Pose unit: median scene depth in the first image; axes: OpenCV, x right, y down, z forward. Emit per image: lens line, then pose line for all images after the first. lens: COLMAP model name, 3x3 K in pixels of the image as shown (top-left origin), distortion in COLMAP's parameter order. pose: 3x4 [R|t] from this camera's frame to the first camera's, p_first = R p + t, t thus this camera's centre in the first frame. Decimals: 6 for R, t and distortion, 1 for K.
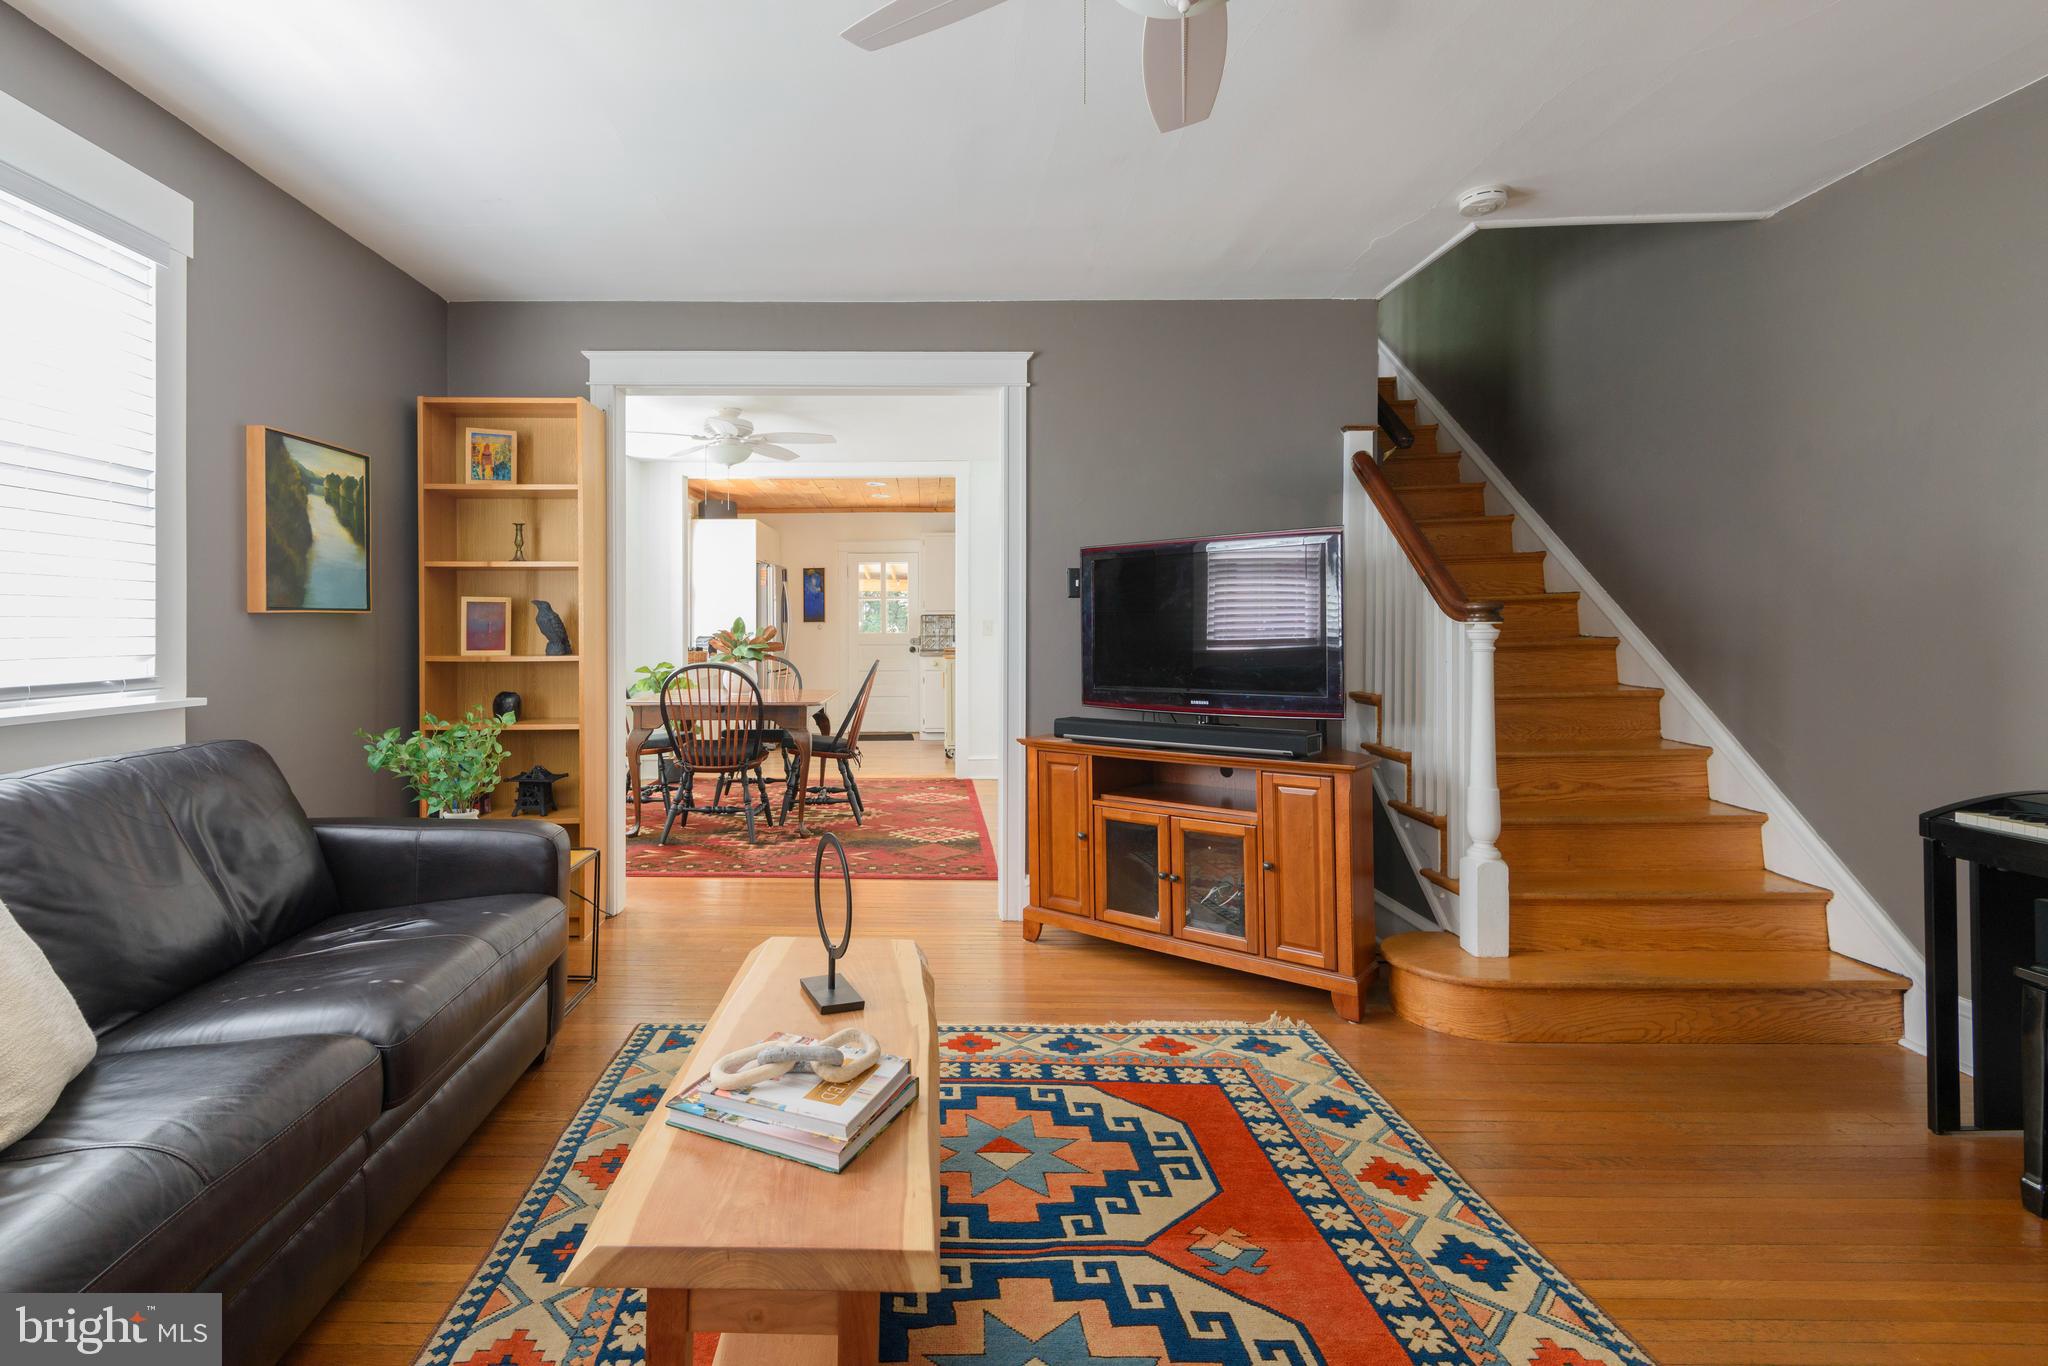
lens RADIAL K [[915.0, 0, 948.6], [0, 915.0, 638.1], [0, 0, 1]] dist [0.018293, -0.008498]
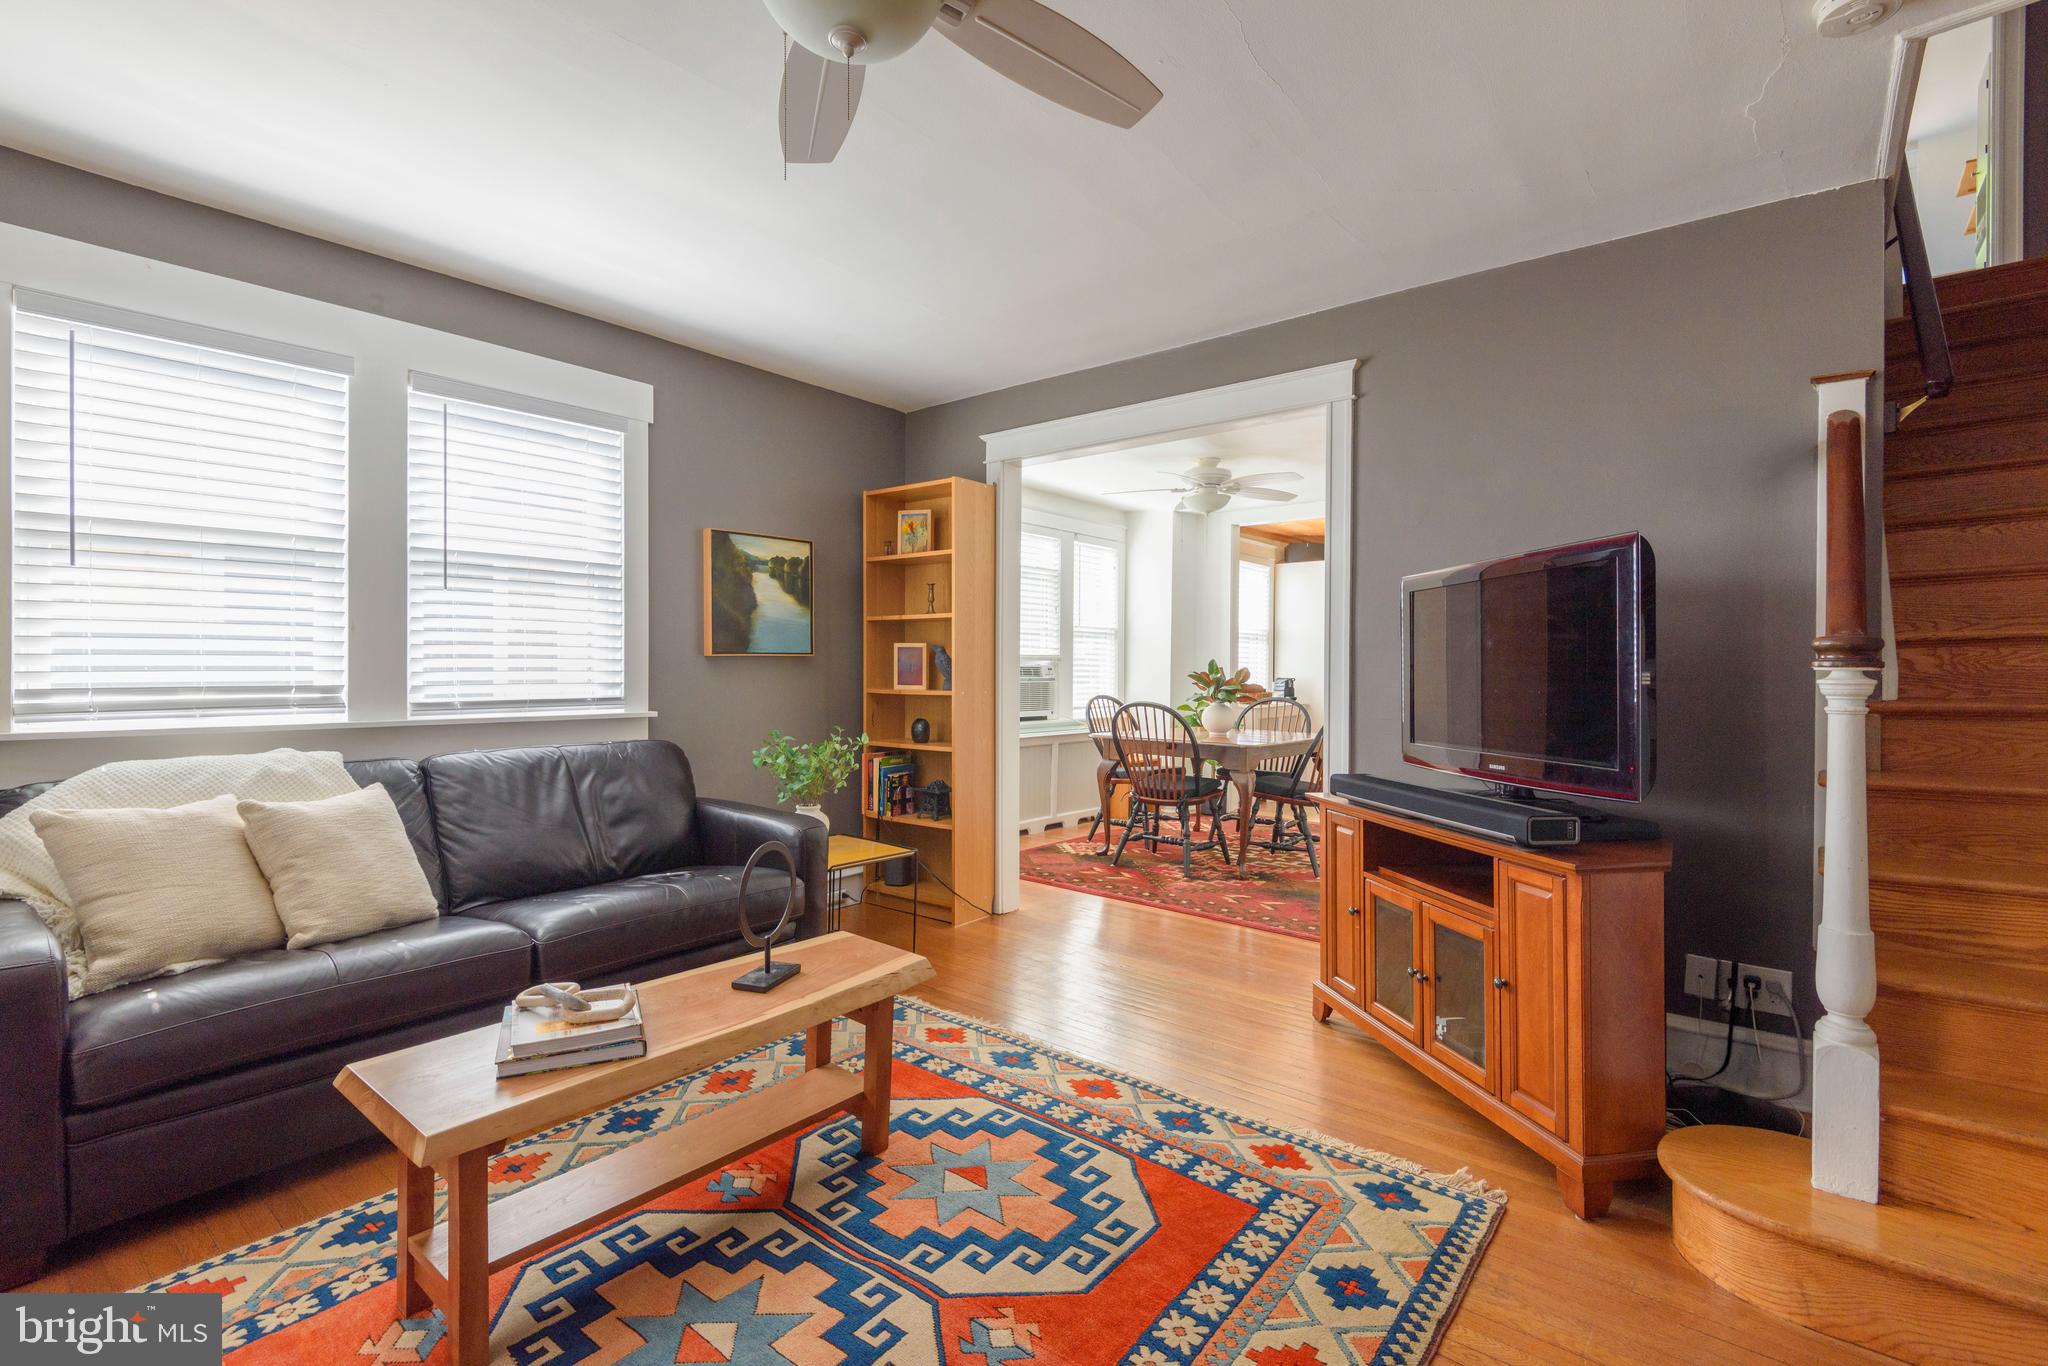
lens RADIAL K [[915.0, 0, 1088.9], [0, 915.0, 673.5], [0, 0, 1]] dist [0.018293, -0.008498]
pose [[0.798652, 0.009565, -0.601718, 0.653722], [-0.014165, 0.999895, -0.002907, -0.004034], [0.601627, 0.010845, 0.798704, 0.212952]]
